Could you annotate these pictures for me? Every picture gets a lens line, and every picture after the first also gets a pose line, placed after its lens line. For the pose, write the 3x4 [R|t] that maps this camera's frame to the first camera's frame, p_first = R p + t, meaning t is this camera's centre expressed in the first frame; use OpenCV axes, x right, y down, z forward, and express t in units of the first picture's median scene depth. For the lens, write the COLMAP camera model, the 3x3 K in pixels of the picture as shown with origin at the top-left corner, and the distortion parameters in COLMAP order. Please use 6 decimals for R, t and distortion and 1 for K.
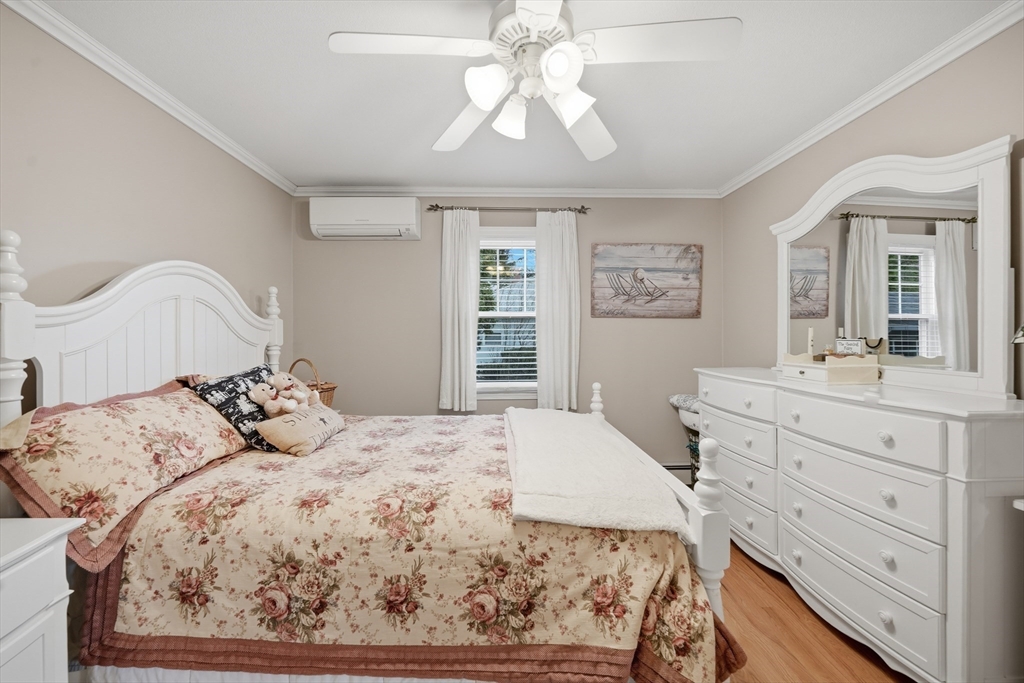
lens RADIAL K [[425.7, 0, 510.9], [0, 425.7, 332.1], [0, 0, 1]] dist [-0.009577, -0.000992]
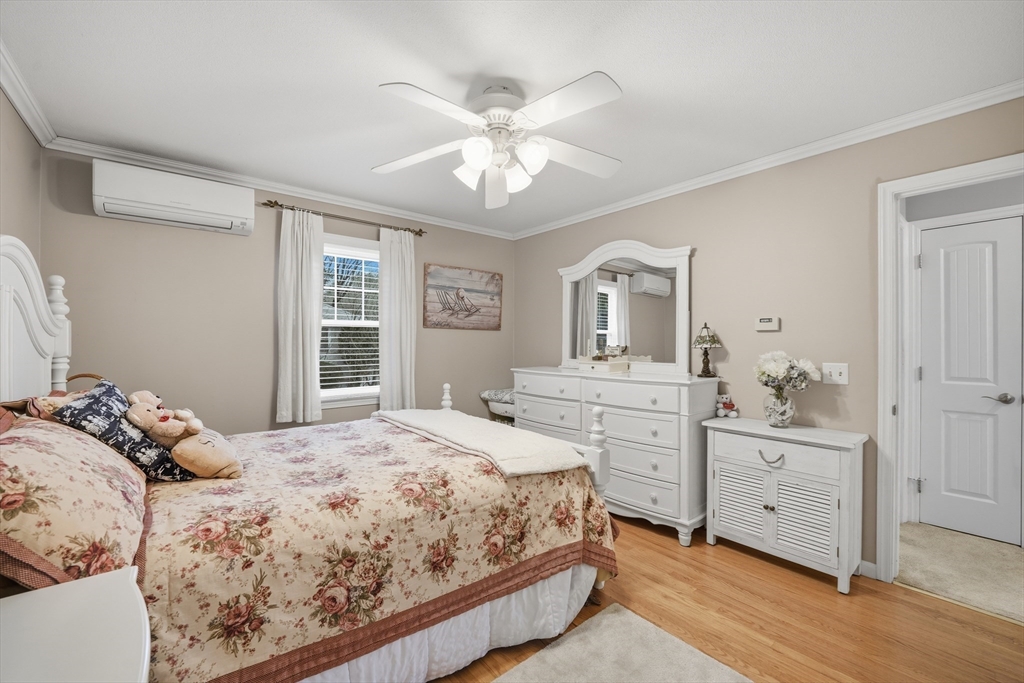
lens RADIAL K [[419.7, 0, 513.0], [0, 419.7, 340.3], [0, 0, 1]] dist [-0.002786, -0.004636]
pose [[0.787835, 0.006970, 0.615847, -0.813321], [-0.006845, 0.999973, -0.002561, -0.000490], [-0.615848, -0.002198, 0.787862, -0.081069]]
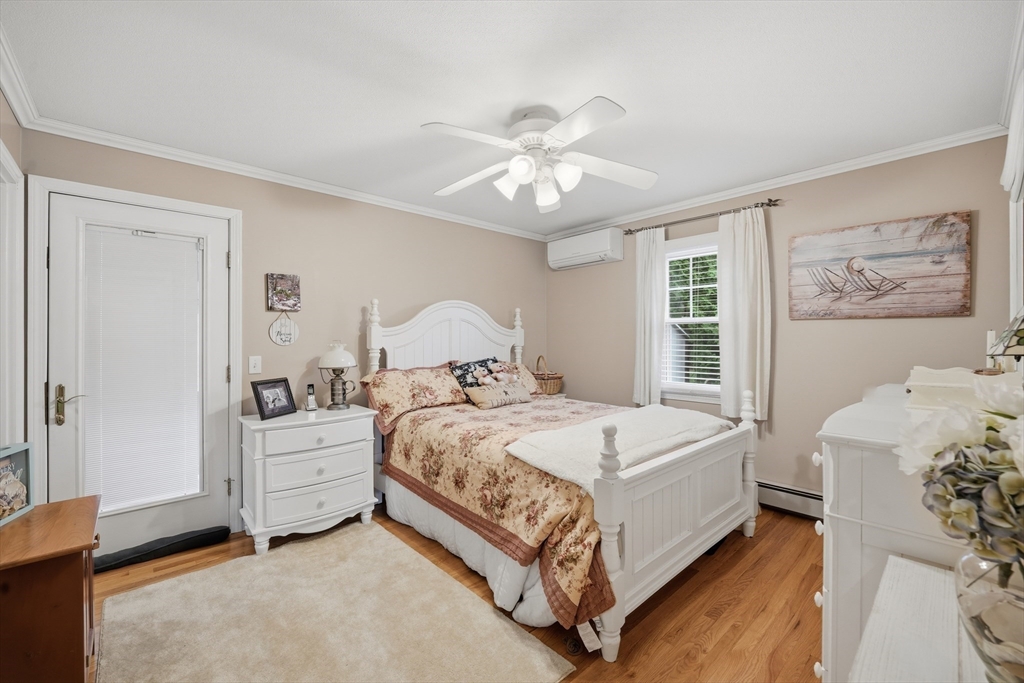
lens RADIAL K [[423.7, 0, 508.5], [0, 423.7, 335.3], [0, 0, 1]] dist [-0.001020, -0.004708]
pose [[0.644392, -0.004322, -0.764683, 1.260820], [0.003031, 0.999991, -0.003097, -0.005648], [0.764690, -0.000322, 0.644399, -0.042560]]
